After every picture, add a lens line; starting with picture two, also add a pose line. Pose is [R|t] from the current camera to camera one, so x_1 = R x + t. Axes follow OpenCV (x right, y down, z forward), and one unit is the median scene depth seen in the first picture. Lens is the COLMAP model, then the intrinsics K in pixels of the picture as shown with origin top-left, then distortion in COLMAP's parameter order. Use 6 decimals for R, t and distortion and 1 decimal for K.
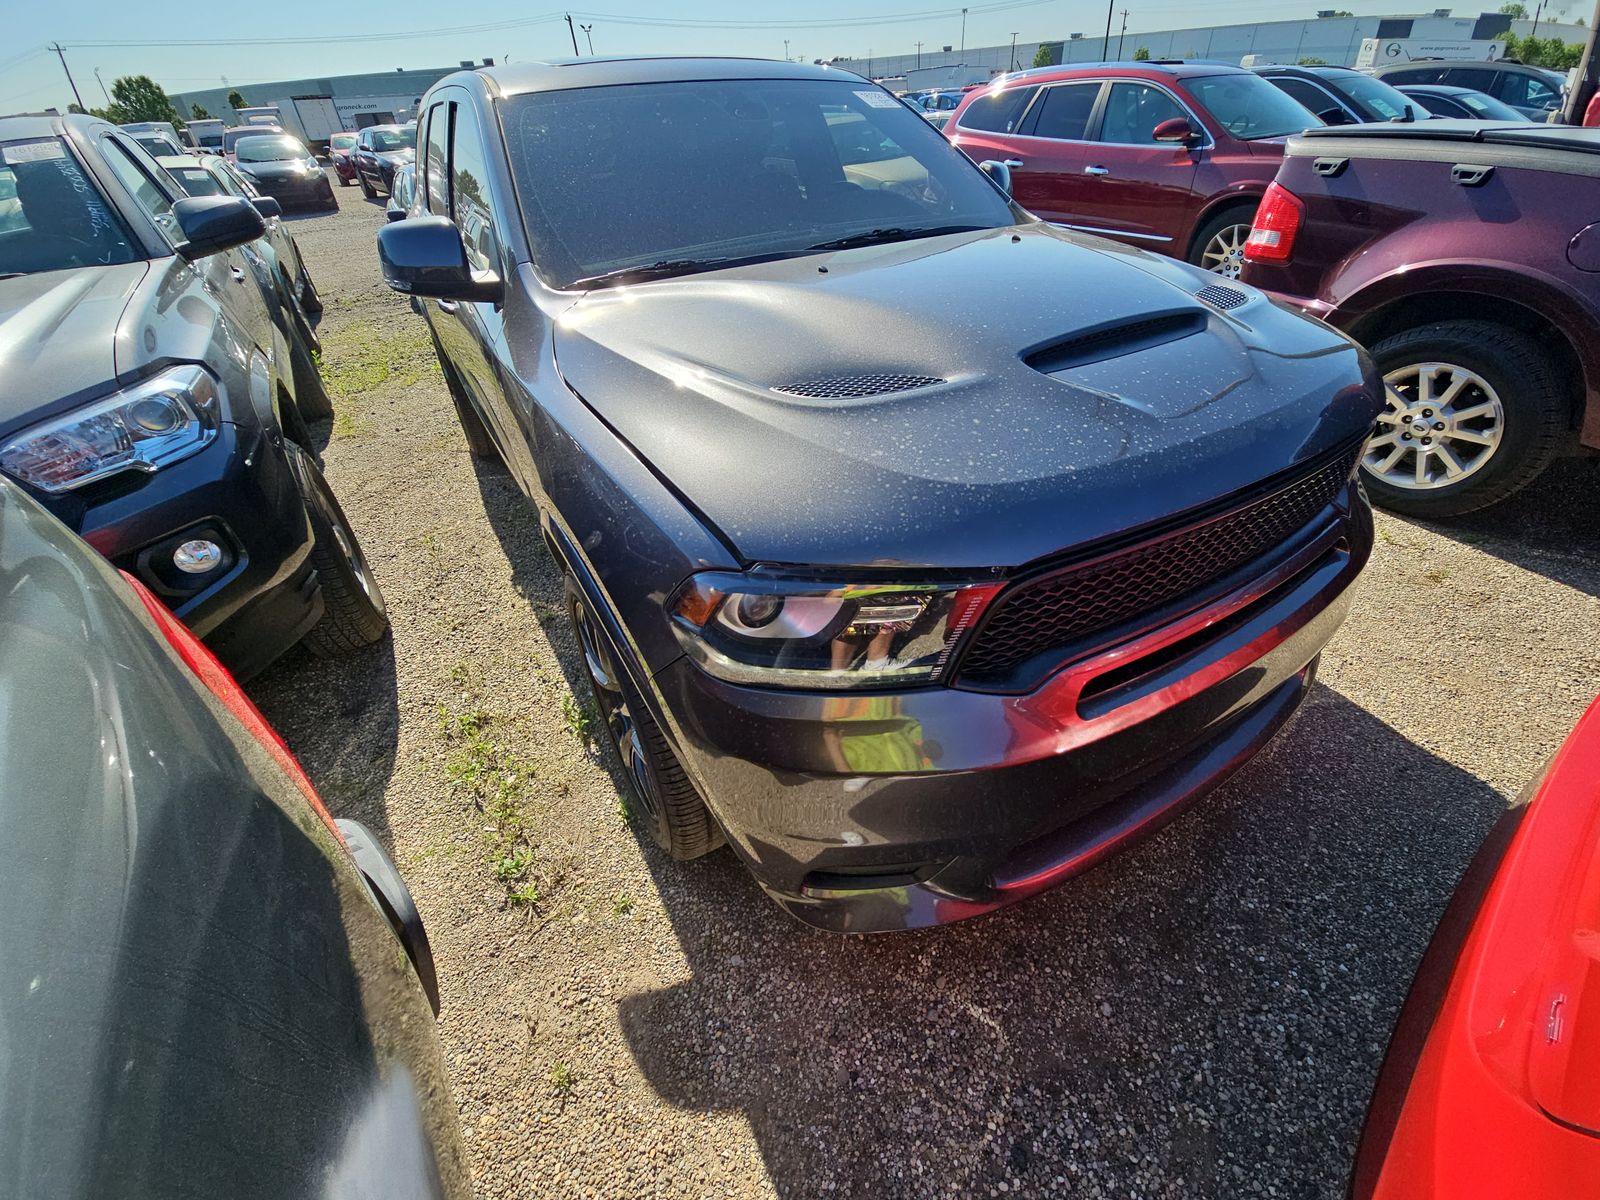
lens RADIAL K [[651.5, 0, 730.7], [0, 651.5, 714.2], [0, 0, 1]] dist [0.006363, -0.007504]
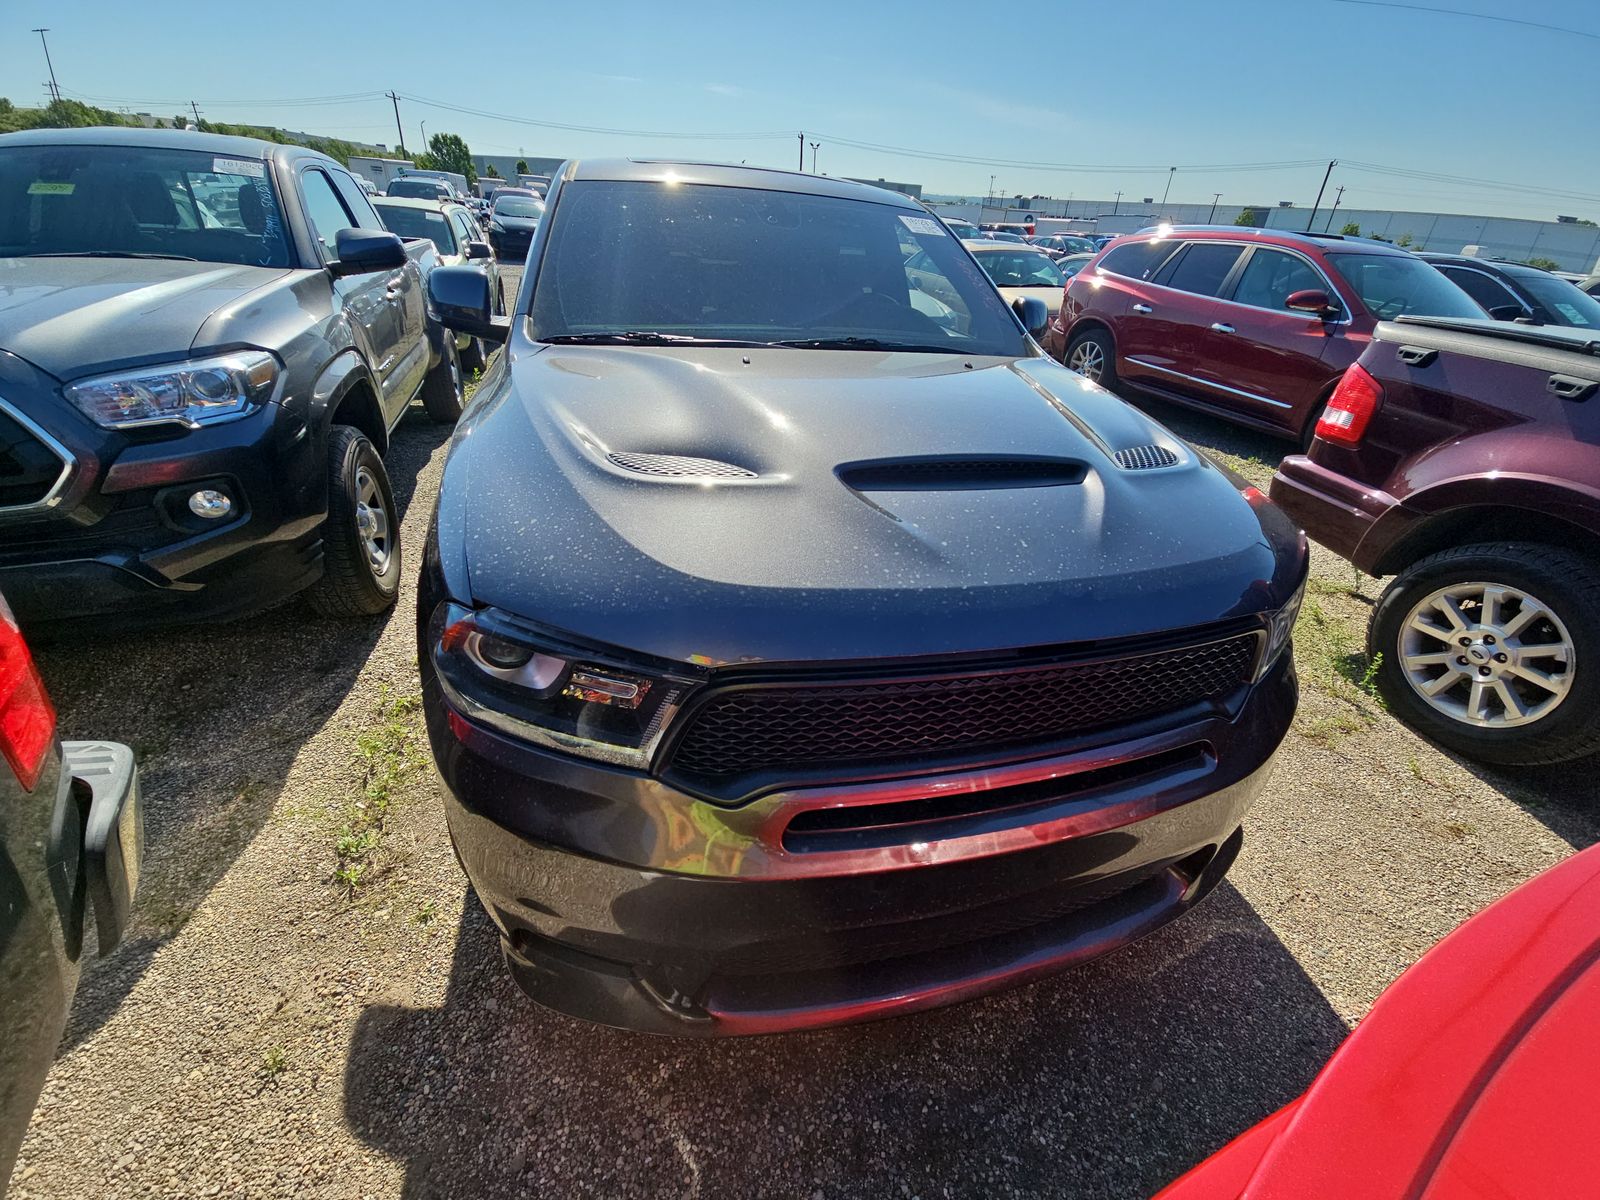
lens RADIAL K [[651.5, 0, 721.3], [0, 651.5, 697.8], [0, 0, 1]] dist [0.006363, -0.007504]
pose [[0.953030, 0.250991, -0.169519, 0.332649], [-0.268084, 0.959504, -0.086510, -0.056700], [0.140940, 0.127892, 0.981723, 0.037996]]
